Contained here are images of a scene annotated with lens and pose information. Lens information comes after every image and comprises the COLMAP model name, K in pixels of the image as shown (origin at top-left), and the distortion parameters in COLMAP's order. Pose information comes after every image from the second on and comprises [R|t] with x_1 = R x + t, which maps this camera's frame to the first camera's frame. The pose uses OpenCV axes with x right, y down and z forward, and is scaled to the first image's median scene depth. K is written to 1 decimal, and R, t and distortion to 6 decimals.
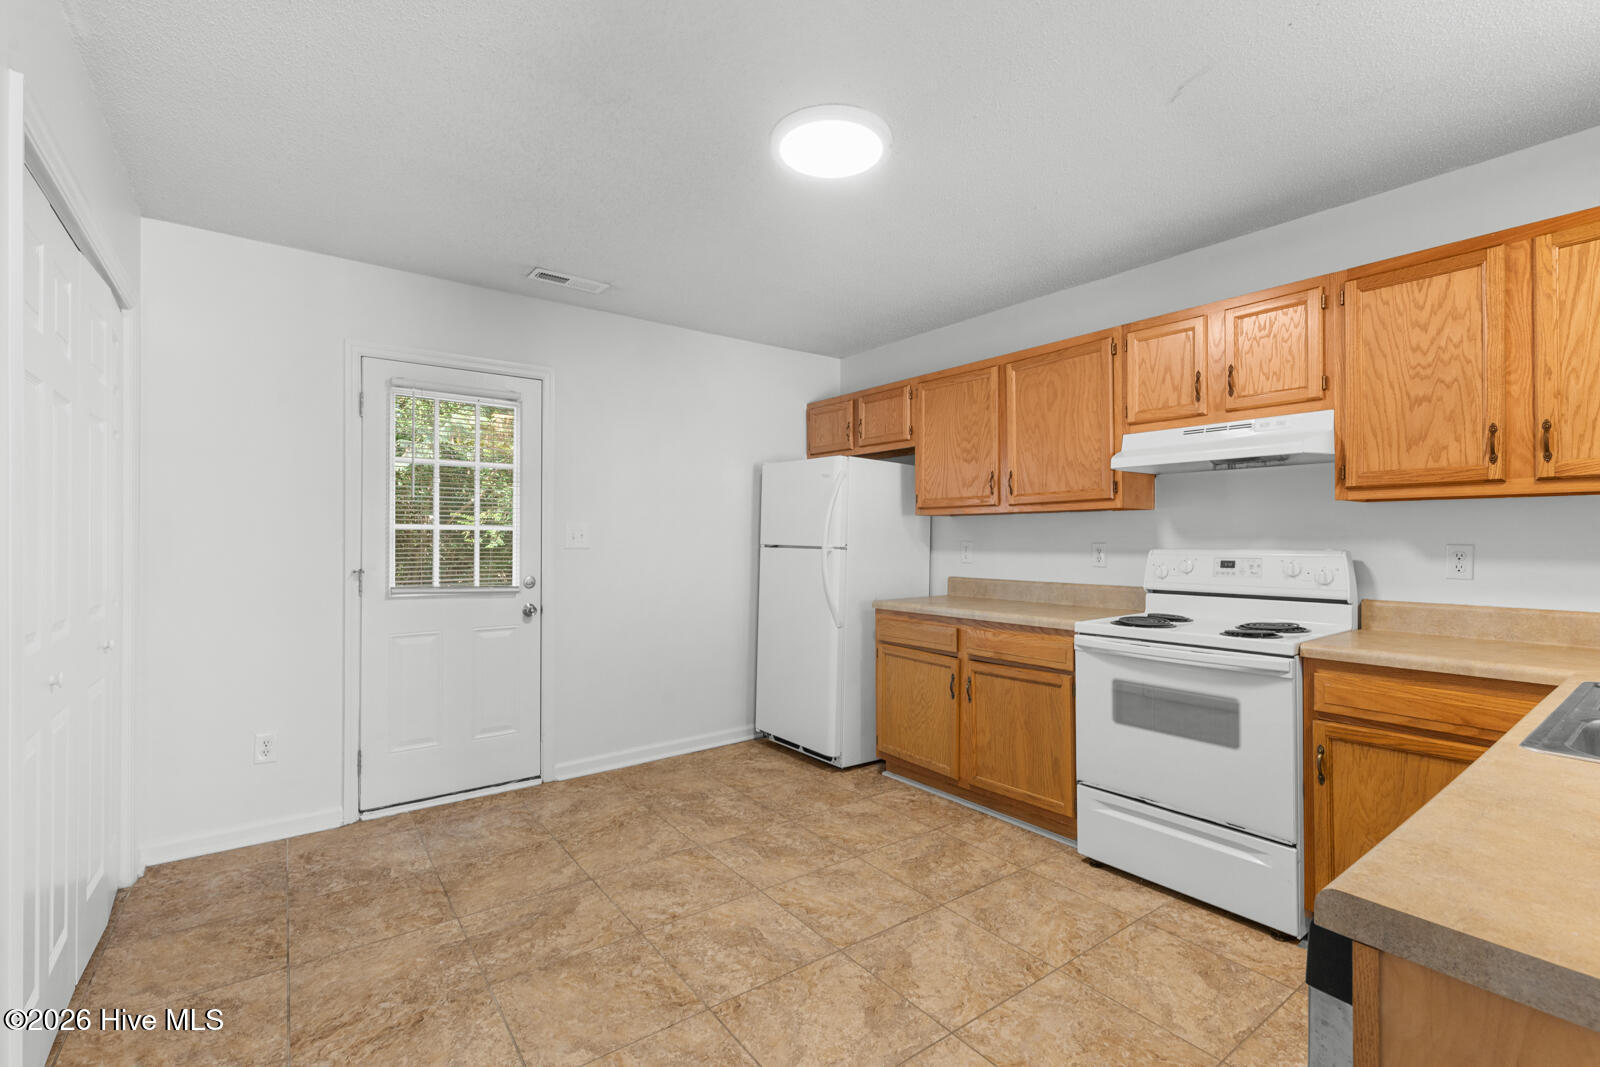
lens RADIAL K [[706.1, 0, 800.0], [0, 706.1, 533.5], [0, 0, 1]] dist [0.001287, 0.000130]
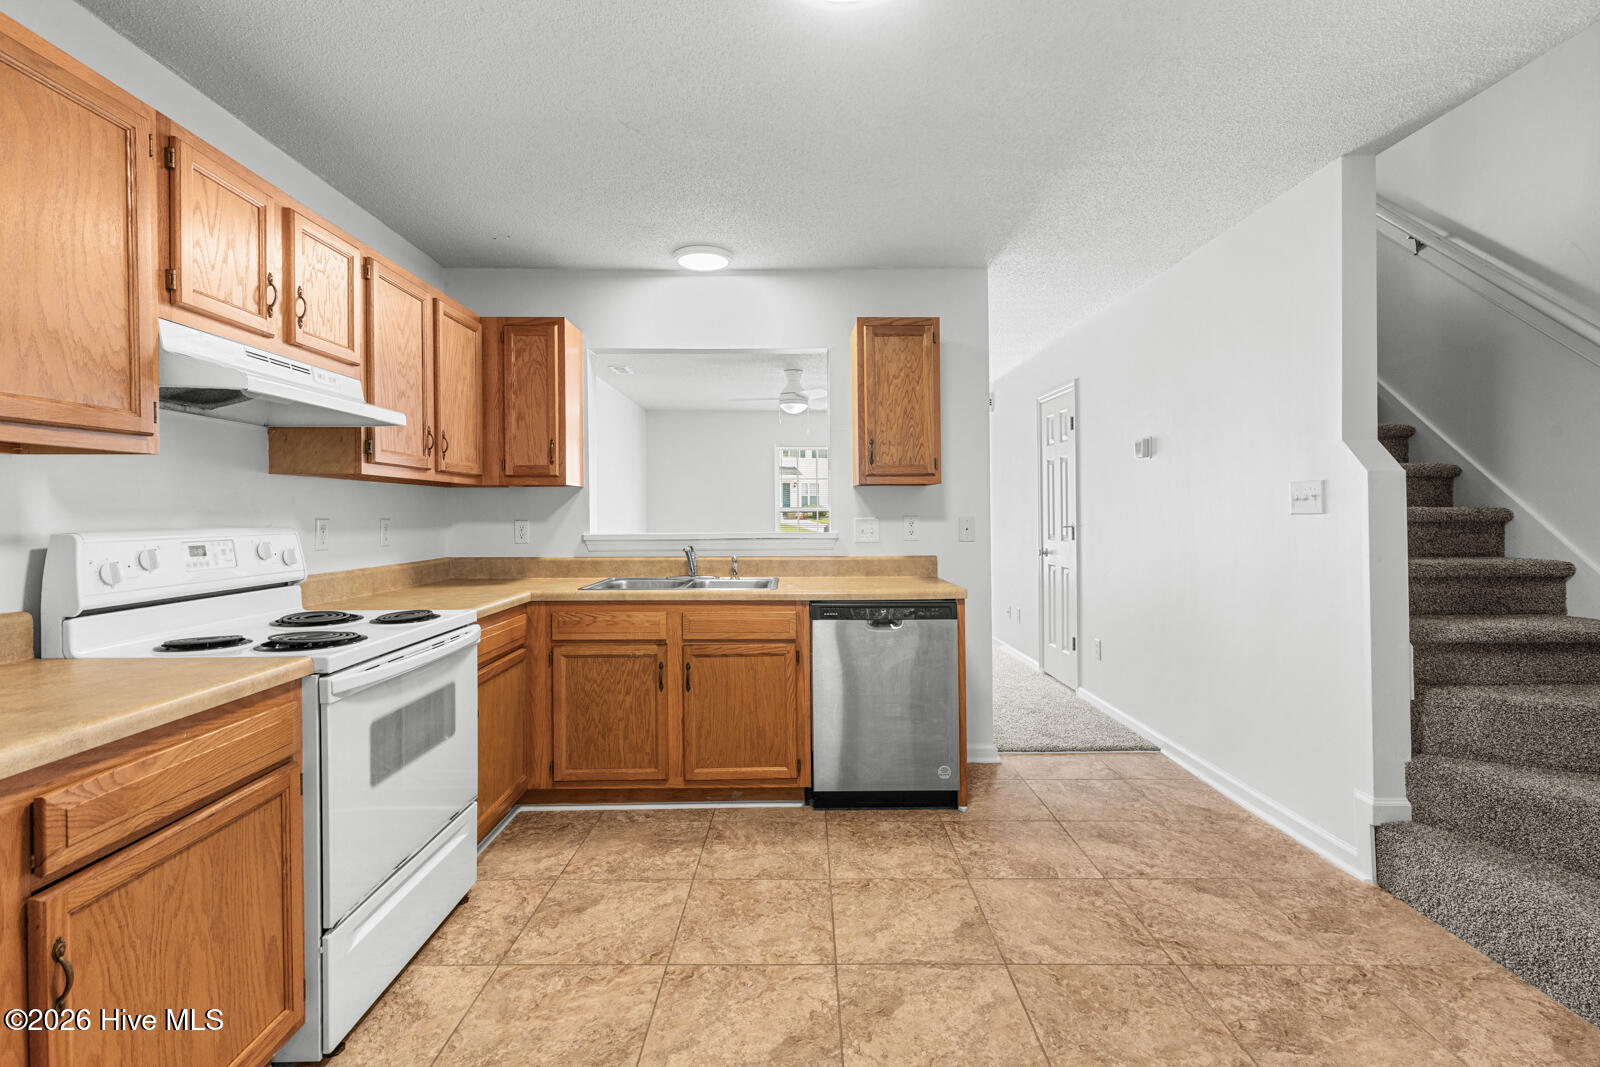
lens RADIAL K [[725.4, 0, 803.8], [0, 725.4, 513.2], [0, 0, 1]] dist [0.001809, -0.000369]
pose [[-0.809600, 0.007815, 0.586930, -0.340836], [0.004143, 0.999963, -0.007599, 0.041146], [-0.586967, -0.003720, -0.809602, 1.690662]]
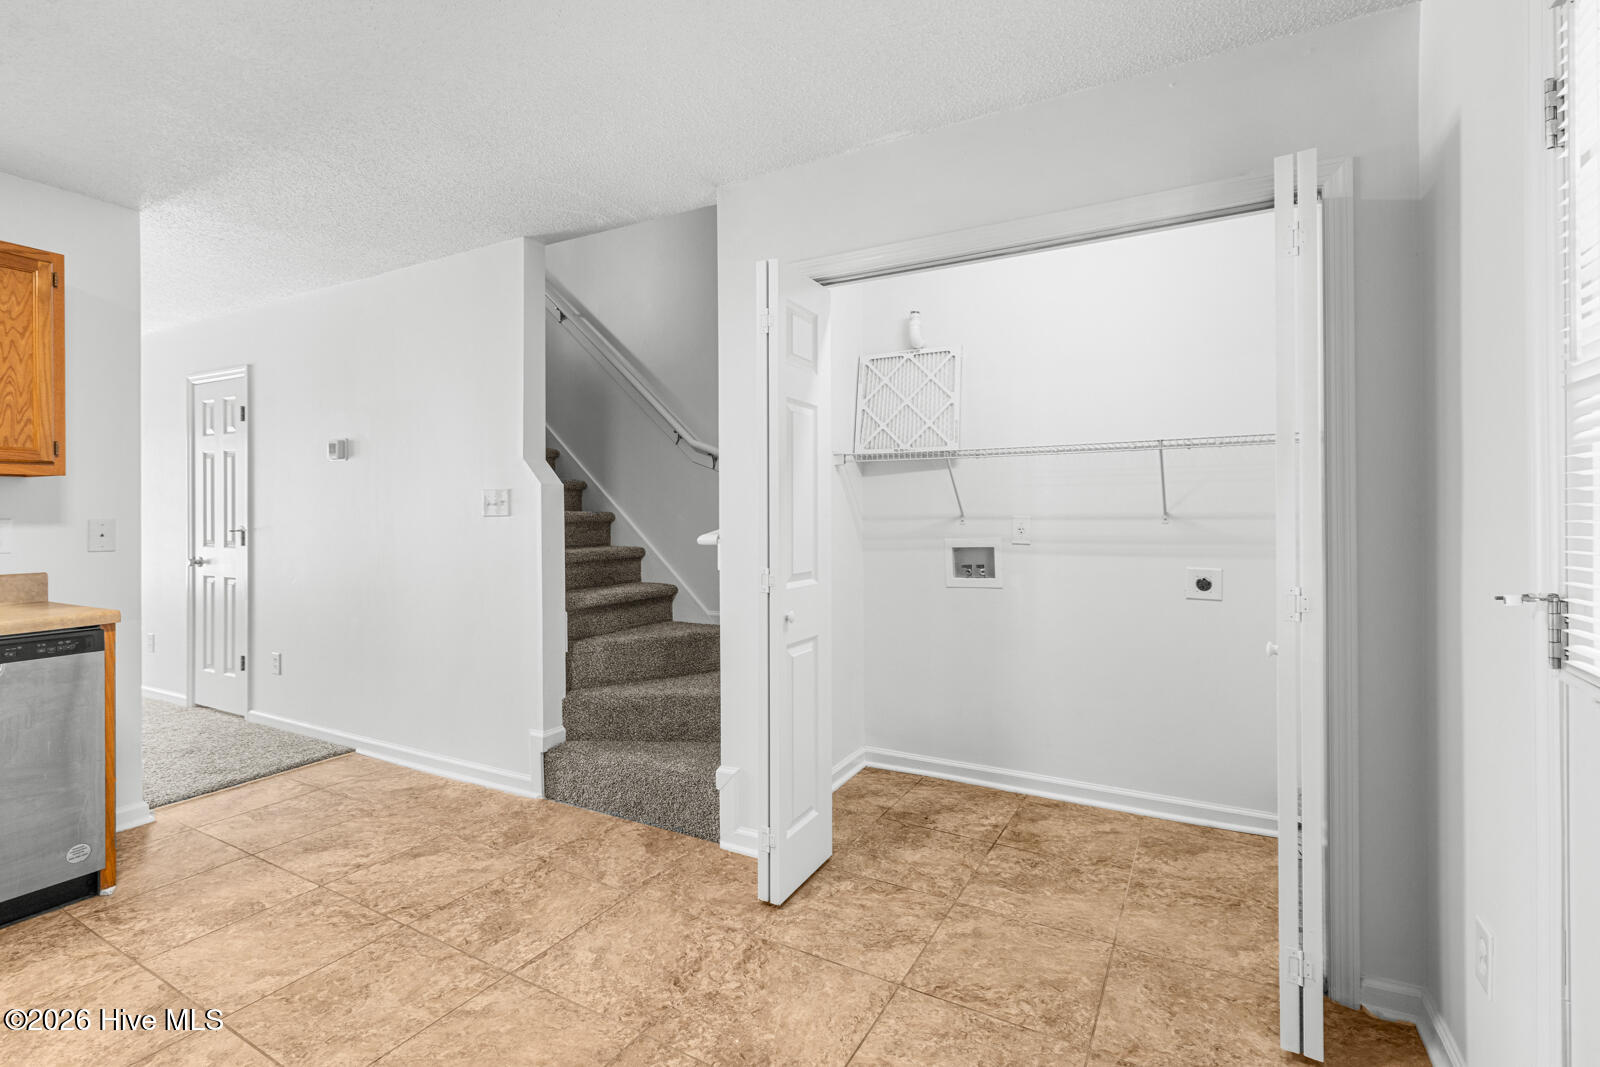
lens RADIAL K [[725.4, 0, 803.8], [0, 725.4, 513.2], [0, 0, 1]] dist [0.001809, -0.000369]
pose [[-0.907368, 0.004436, -0.420314, -0.257007], [0.007195, 0.999962, -0.004979, 0.042461], [0.420276, -0.007542, -0.907365, 1.826738]]
